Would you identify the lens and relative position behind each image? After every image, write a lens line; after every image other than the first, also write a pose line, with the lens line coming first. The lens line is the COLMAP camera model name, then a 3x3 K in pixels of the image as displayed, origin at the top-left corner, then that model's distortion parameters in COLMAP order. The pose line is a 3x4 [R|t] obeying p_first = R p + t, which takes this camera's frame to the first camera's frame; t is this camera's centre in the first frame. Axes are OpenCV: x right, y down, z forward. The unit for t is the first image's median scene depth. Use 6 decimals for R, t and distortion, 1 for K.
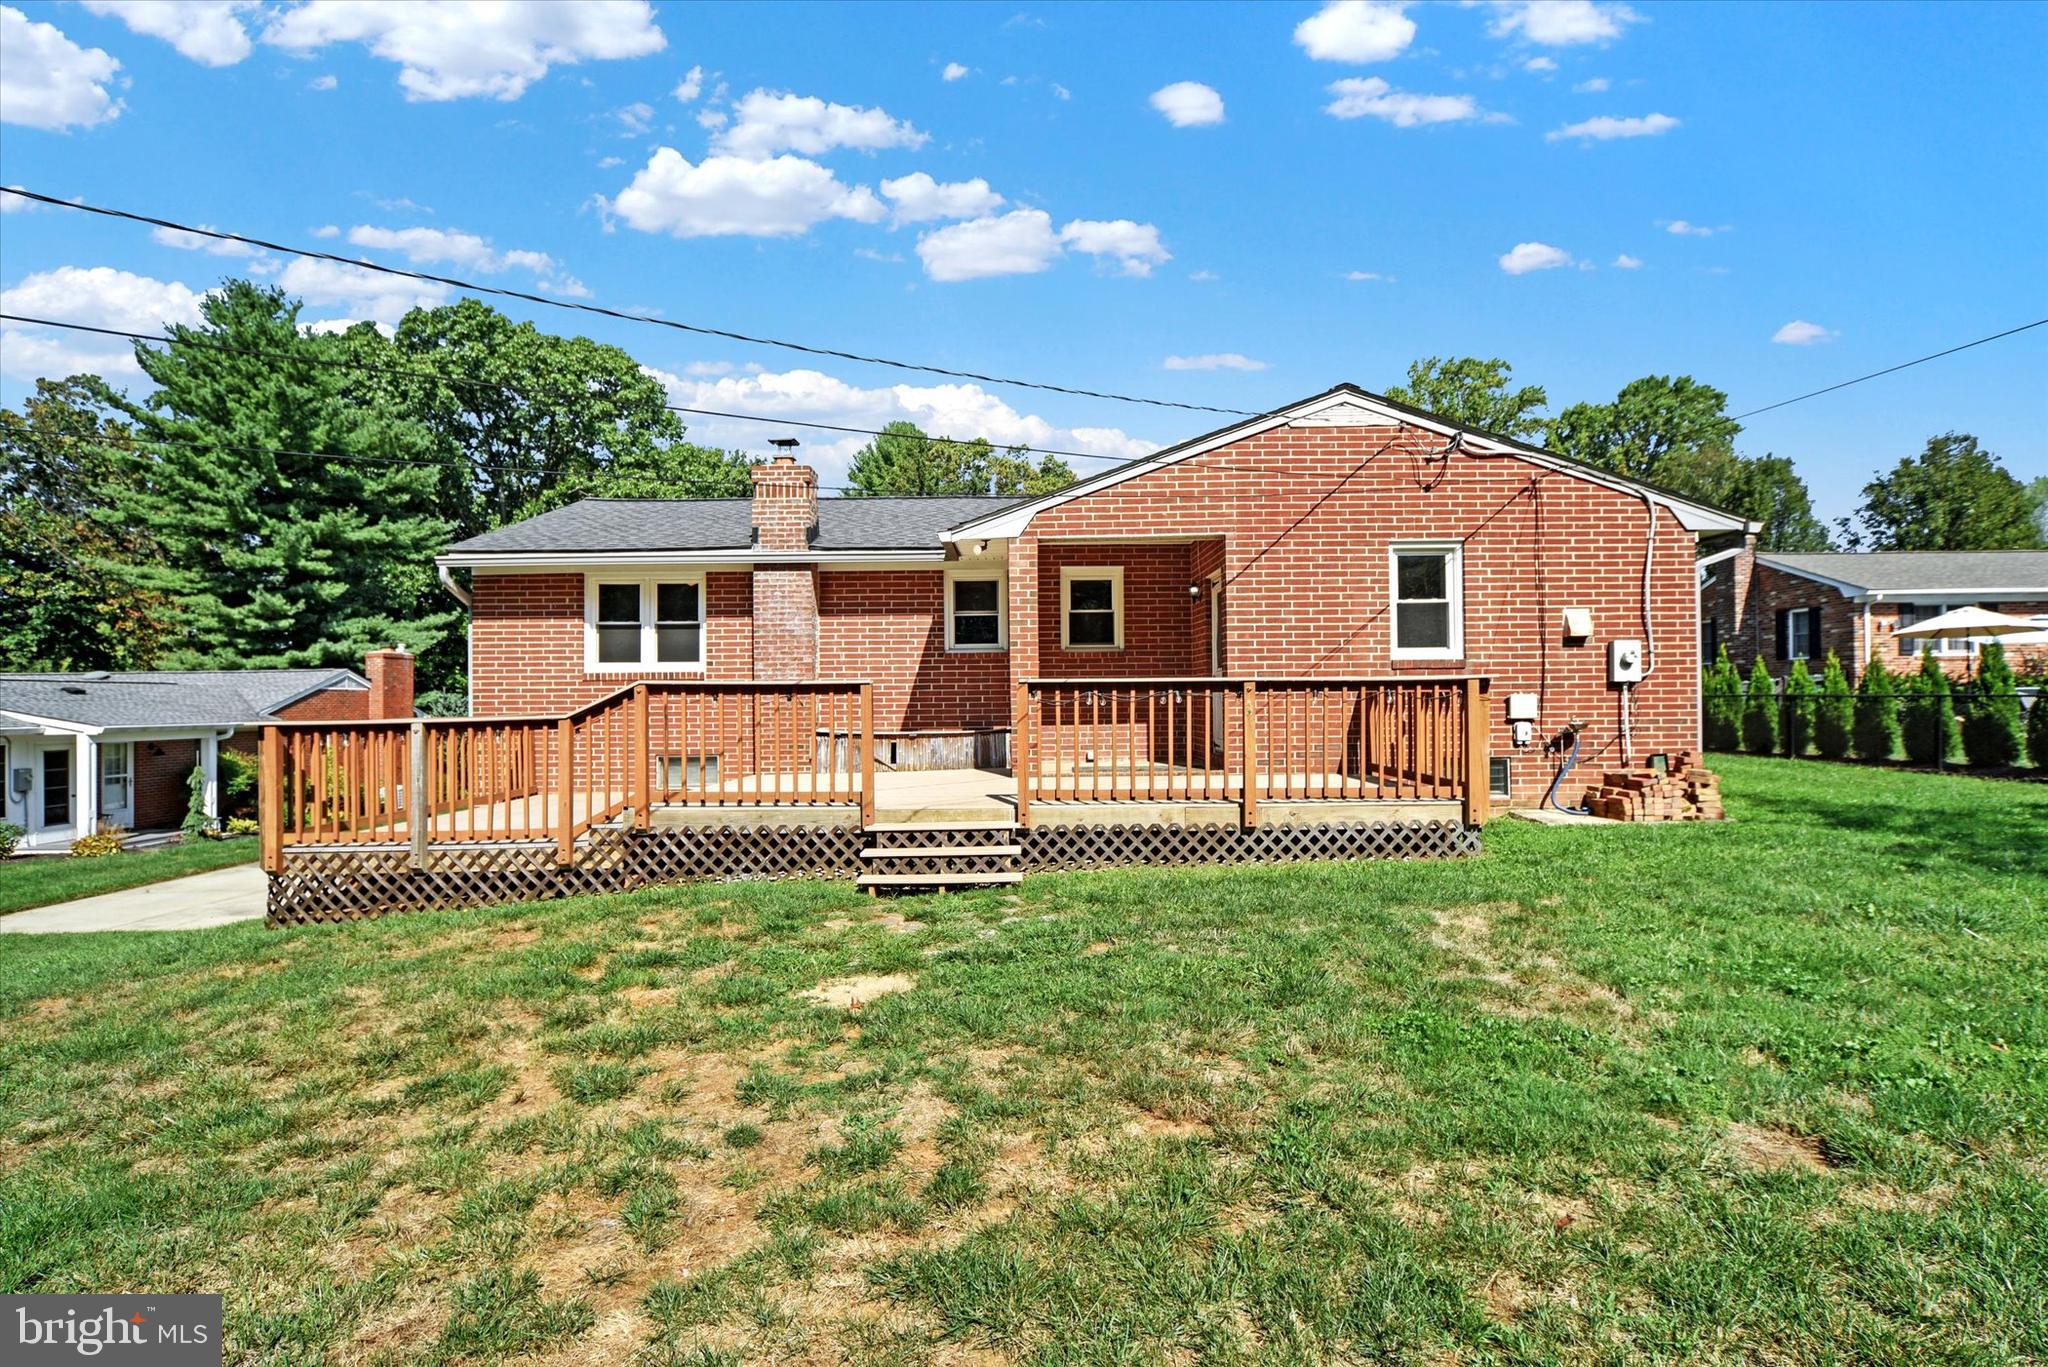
lens RADIAL K [[1072.9, 0, 1024.0], [0, 1072.9, 683.5], [0, 0, 1]] dist [-0.010351, 0.002441]
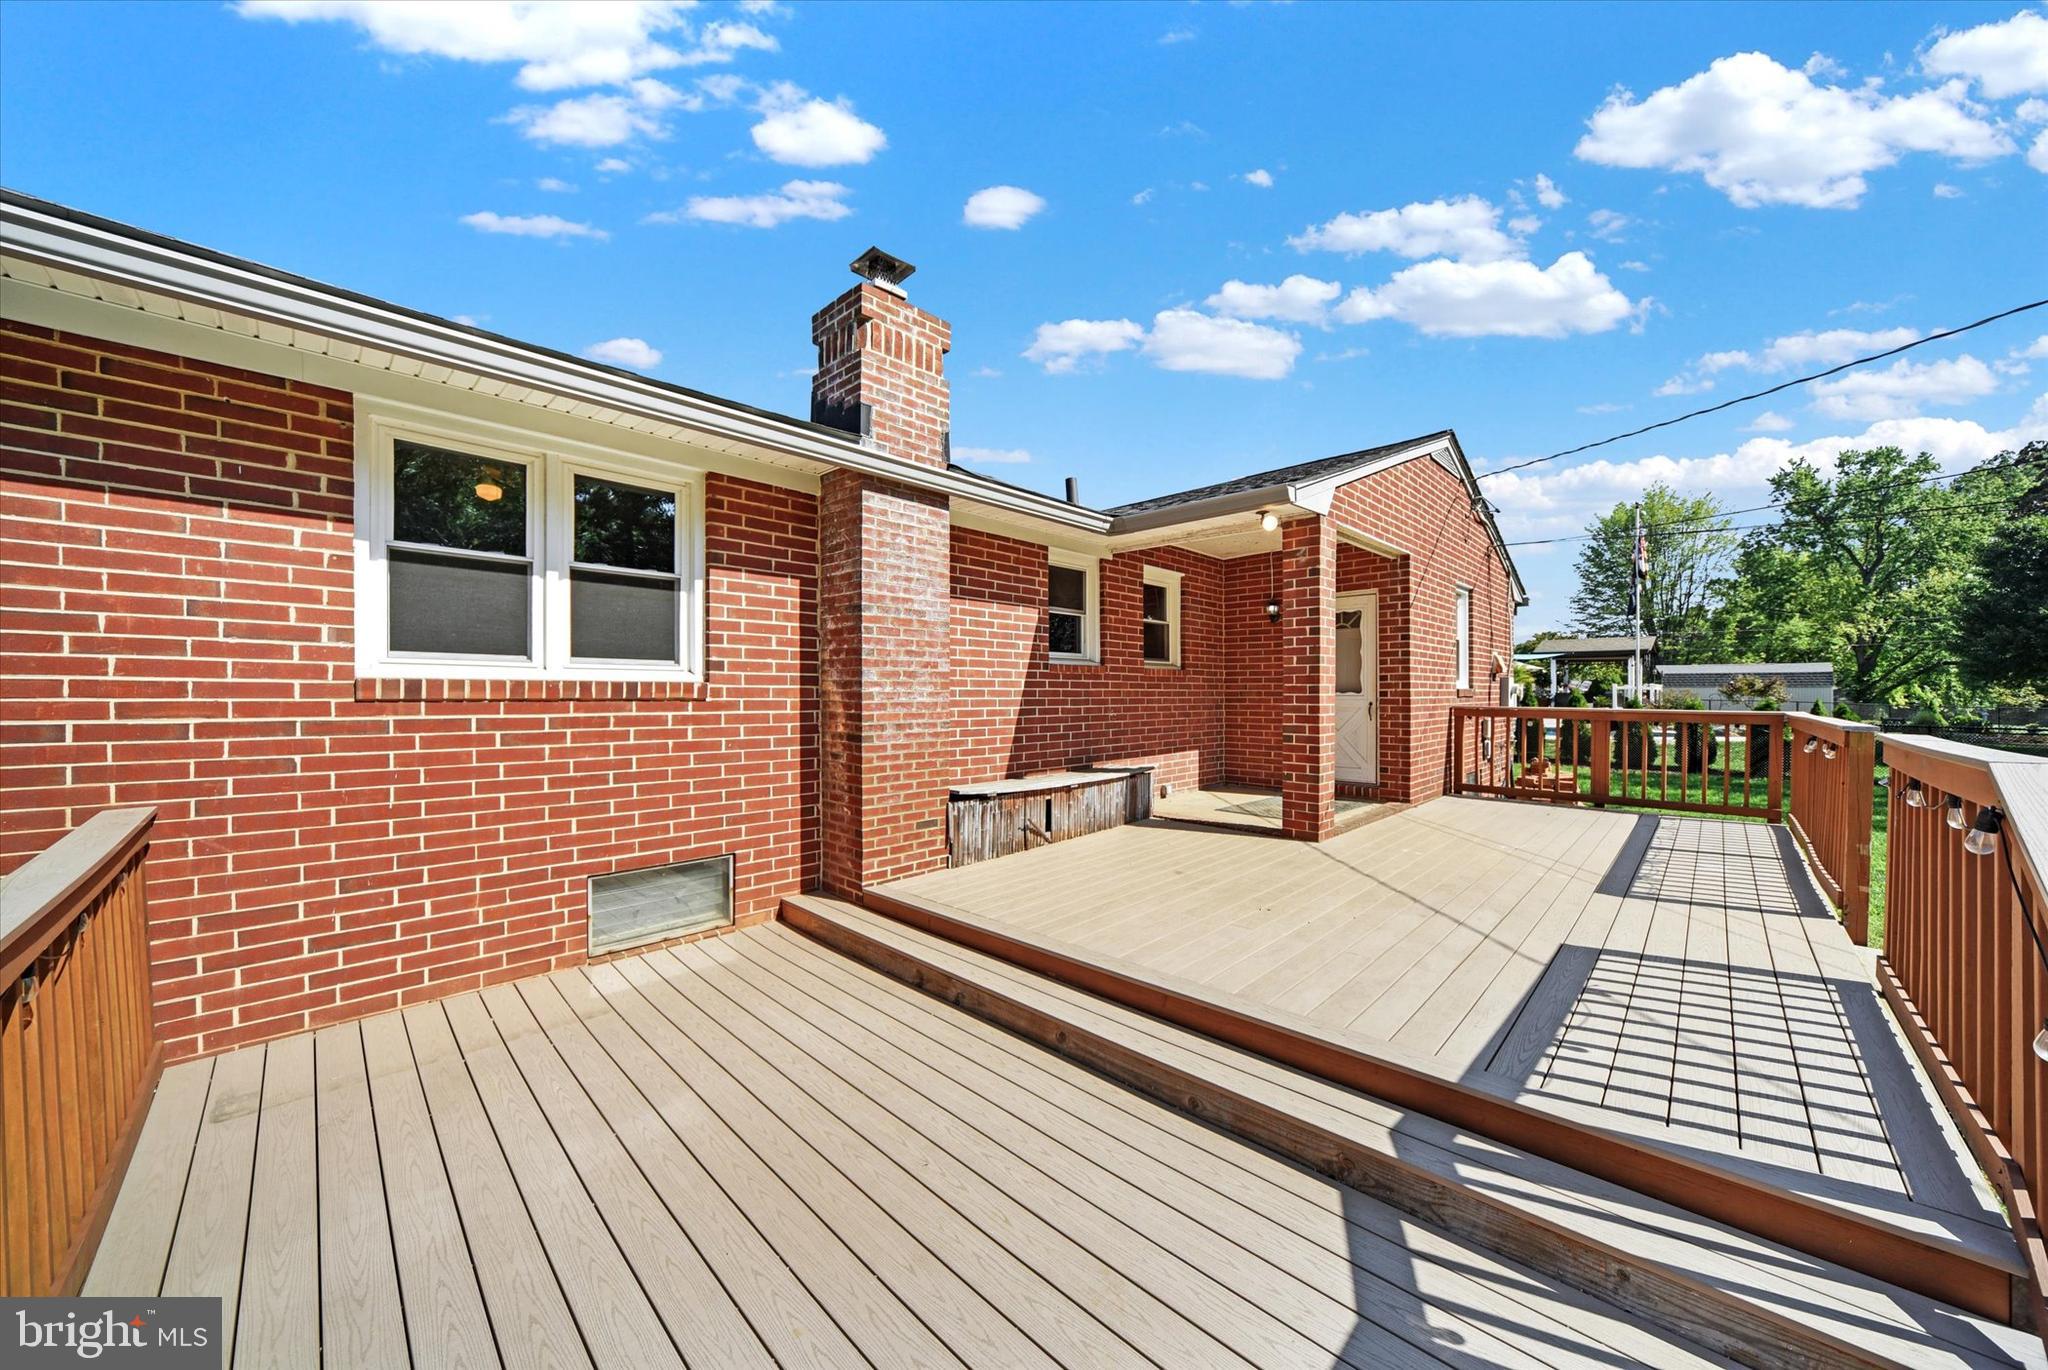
lens RADIAL K [[717.7, 0, 1035.9], [0, 717.7, 698.3], [0, 0, 1]] dist [-0.008503, -0.000047]
pose [[0.699616, 0.006005, 0.714494, -0.225006], [-0.018340, 0.999786, 0.009555, -0.005249], [-0.714284, -0.019789, 0.699576, 0.361338]]
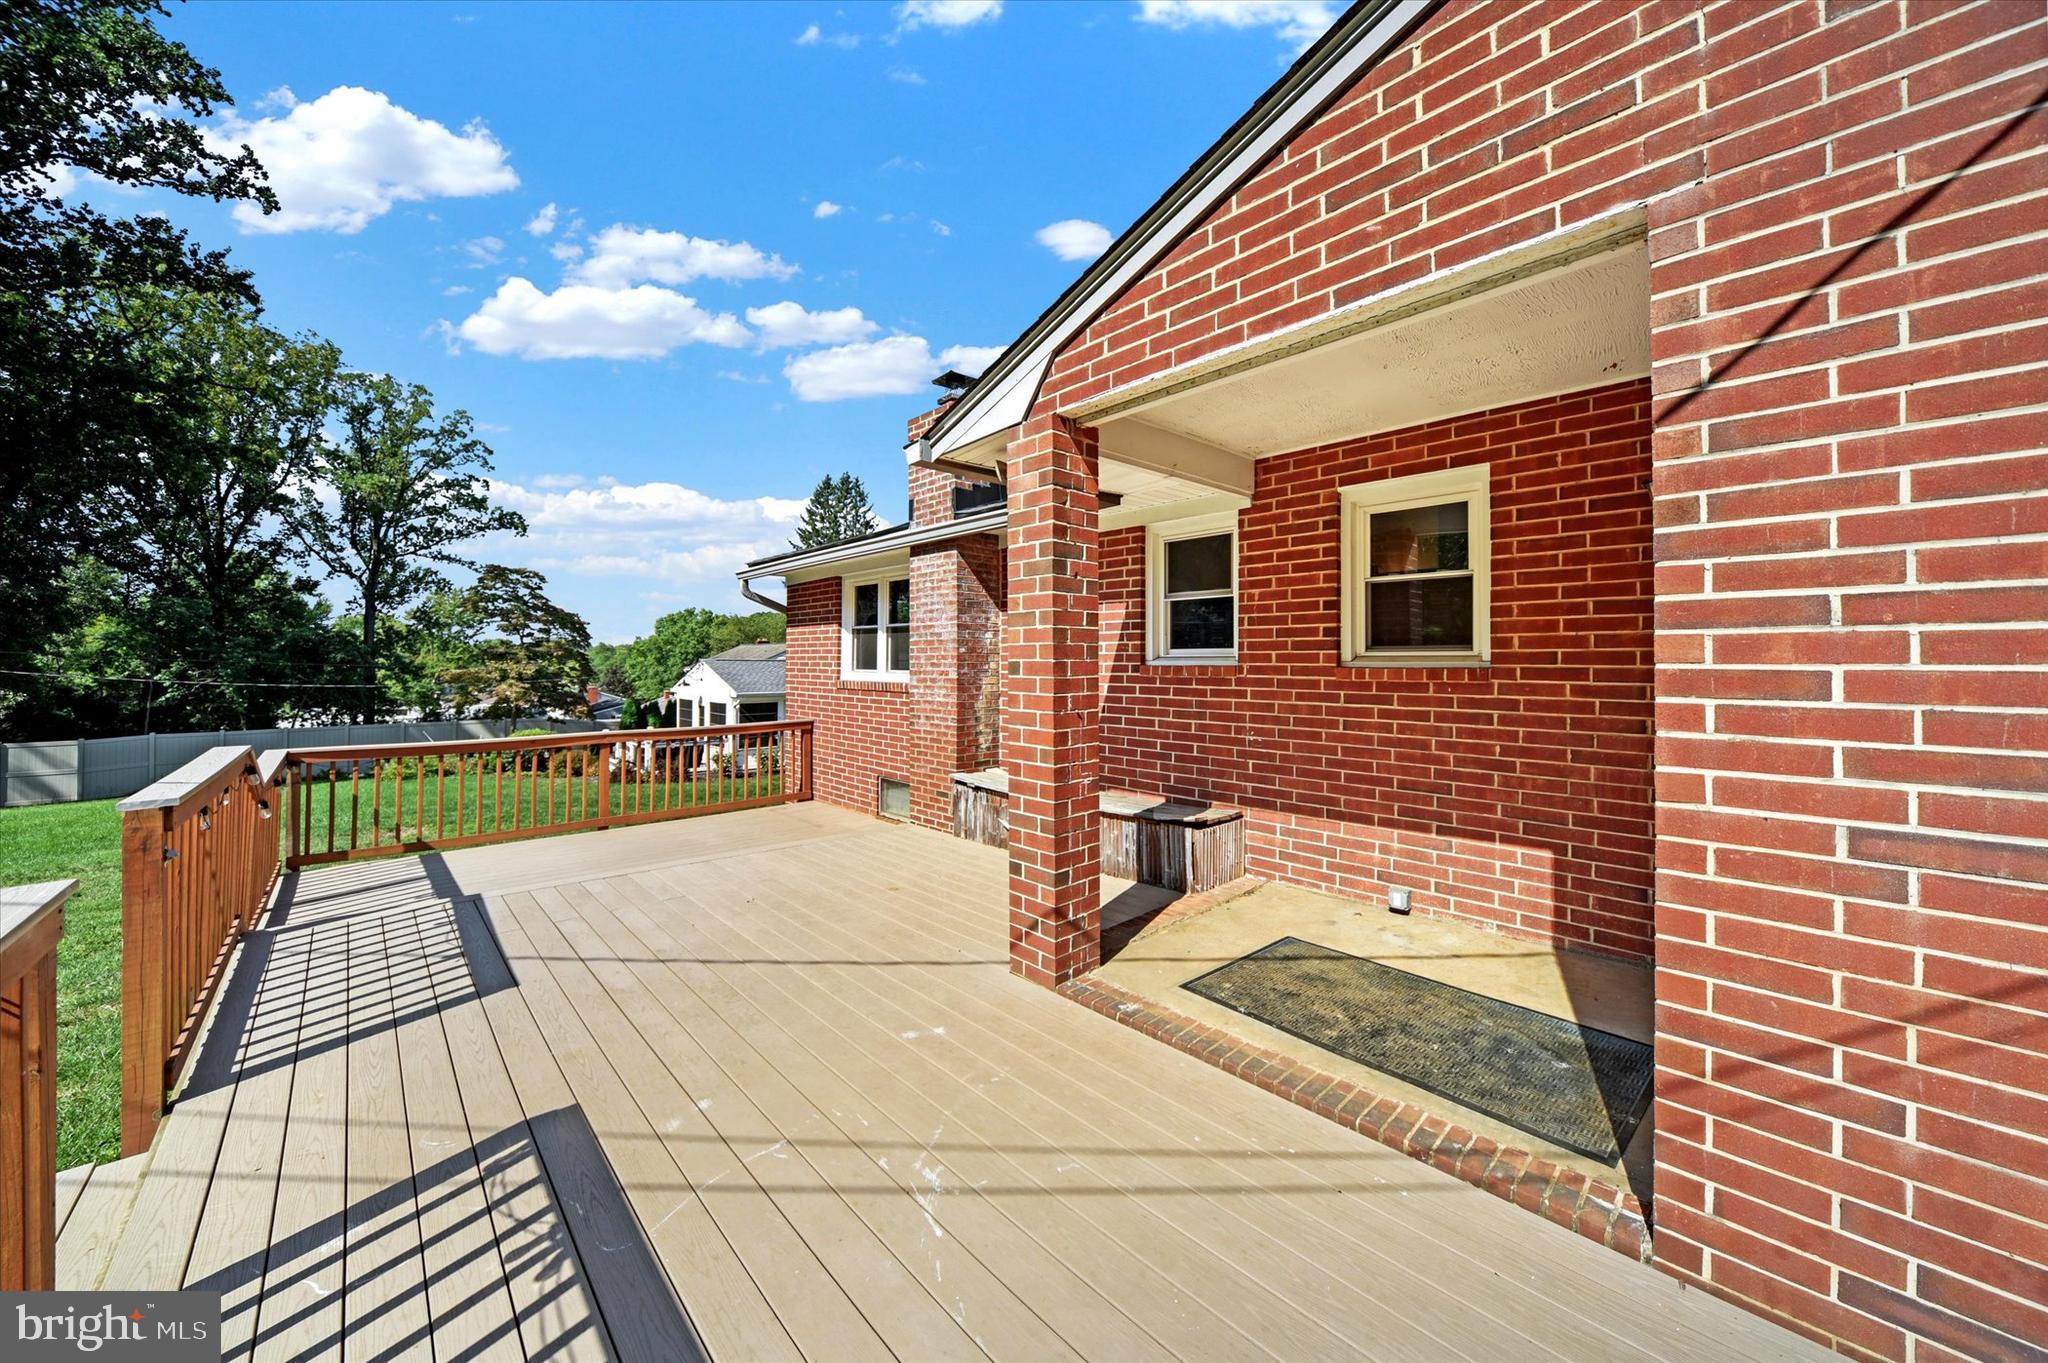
lens RADIAL K [[728.7, 0, 1016.8], [0, 728.7, 656.0], [0, 0, 1]] dist [-0.017167, 0.000033]
pose [[0.667208, 0.006627, -0.744842, 0.096806], [0.002917, 0.999930, 0.011509, -0.020577], [0.744865, -0.009852, 0.667142, 0.364618]]
